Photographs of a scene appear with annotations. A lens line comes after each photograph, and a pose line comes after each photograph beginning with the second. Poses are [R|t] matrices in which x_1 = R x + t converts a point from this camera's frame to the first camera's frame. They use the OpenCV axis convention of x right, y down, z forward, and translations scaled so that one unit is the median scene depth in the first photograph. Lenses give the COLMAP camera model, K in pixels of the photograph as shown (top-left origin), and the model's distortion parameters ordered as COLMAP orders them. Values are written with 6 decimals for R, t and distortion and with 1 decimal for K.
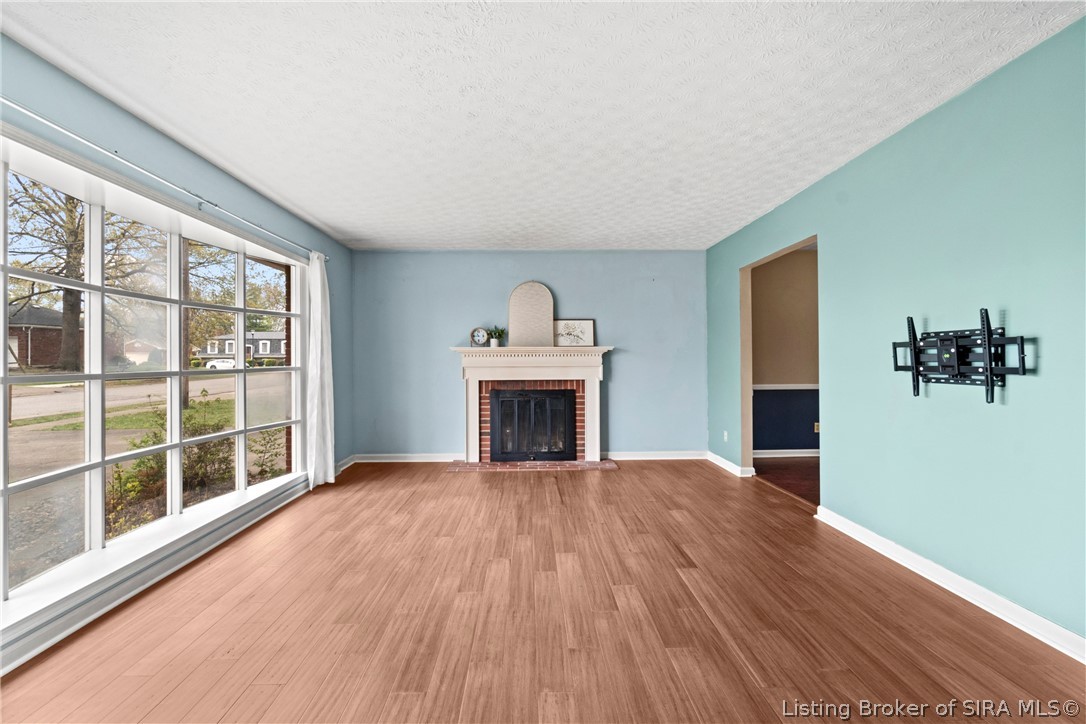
lens RADIAL K [[468.5, 0, 538.8], [0, 468.5, 354.4], [0, 0, 1]] dist [-0.004018, 0.001071]
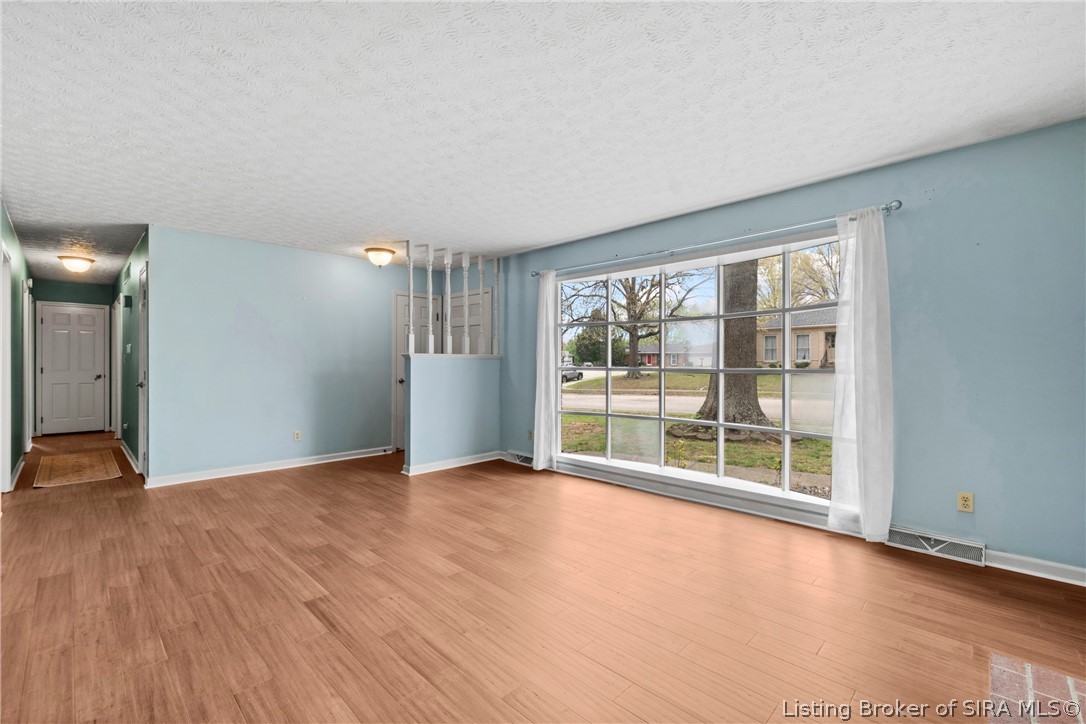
lens RADIAL K [[468.5, 0, 540.4], [0, 468.5, 362.8], [0, 0, 1]] dist [-0.004018, 0.001071]
pose [[-0.720387, 0.007642, -0.693530, 0.554796], [0.013393, 0.999906, -0.002894, 0.016030], [0.693443, -0.011373, -0.720422, 1.728765]]
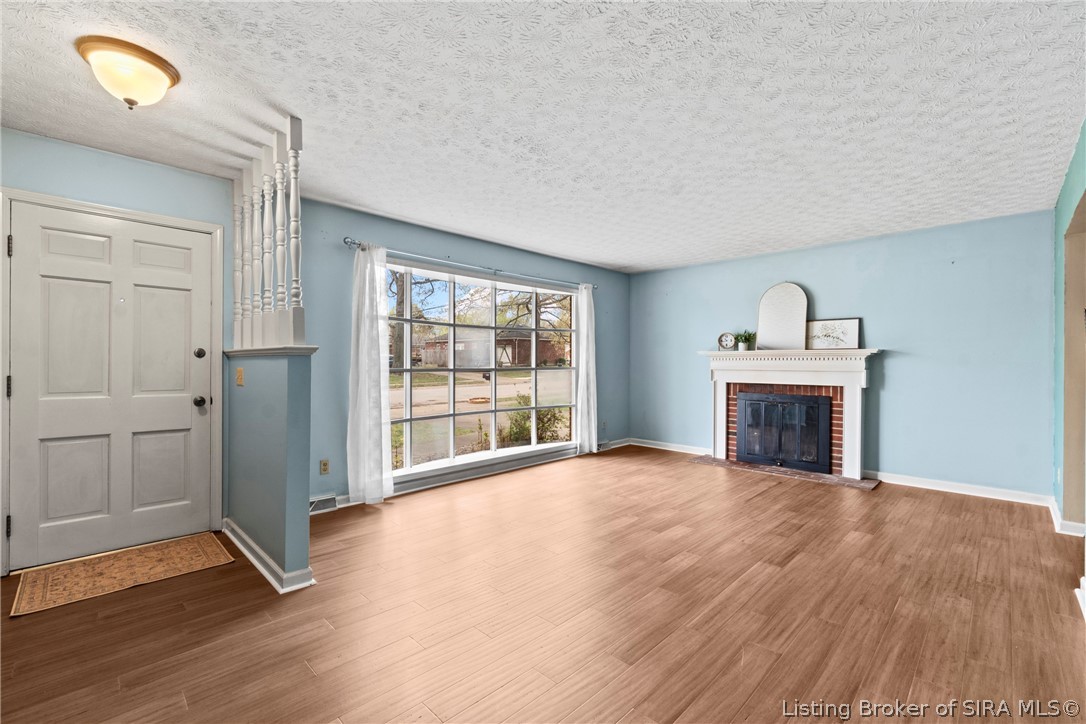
lens RADIAL K [[468.5, 0, 533.2], [0, 468.5, 366.4], [0, 0, 1]] dist [-0.004018, 0.001071]
pose [[0.686895, 0.013513, -0.726631, 0.628698], [0.002691, 0.999773, 0.021135, -0.008853], [0.726752, -0.016473, 0.686703, -0.087280]]
